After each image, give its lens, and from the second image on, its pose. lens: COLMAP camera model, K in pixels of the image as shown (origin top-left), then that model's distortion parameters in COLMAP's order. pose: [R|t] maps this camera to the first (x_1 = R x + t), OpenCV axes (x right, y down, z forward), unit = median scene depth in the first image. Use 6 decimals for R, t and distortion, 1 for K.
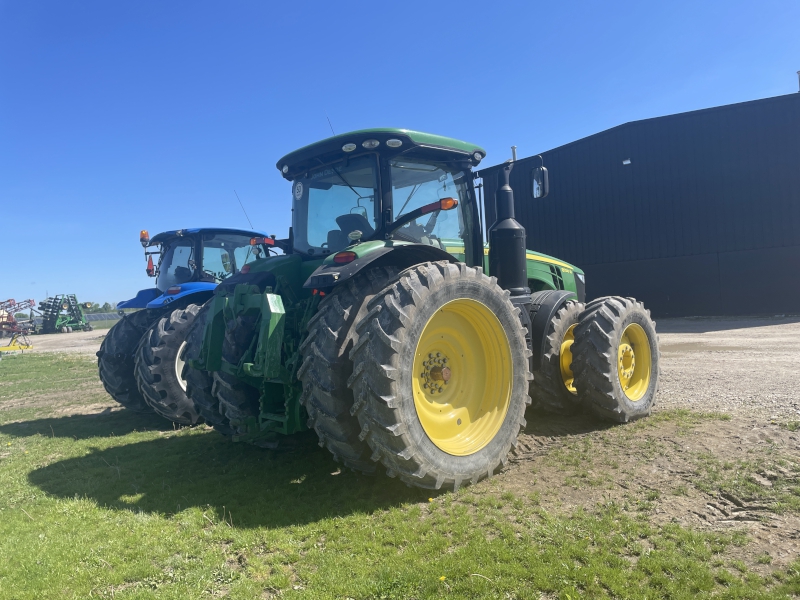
lens RADIAL K [[610.8, 0, 399.2], [0, 610.8, 295.1], [0, 0, 1]] dist [0.016977, -0.005273]
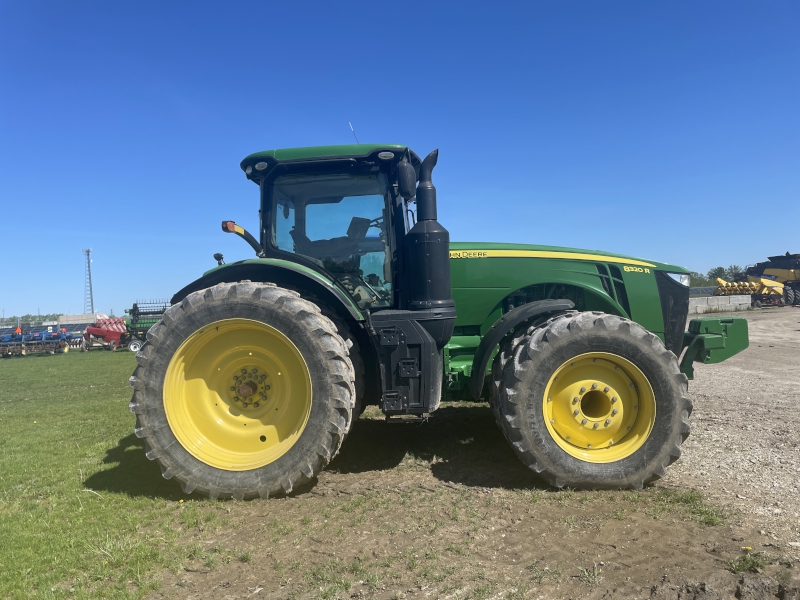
lens RADIAL K [[610.8, 0, 399.9], [0, 610.8, 297.0], [0, 0, 1]] dist [0.016977, -0.005273]
pose [[0.679594, 0.013924, -0.733456, 1.002987], [0.015684, 0.999316, 0.033504, -0.059013], [0.733421, -0.034272, 0.678911, 0.486174]]
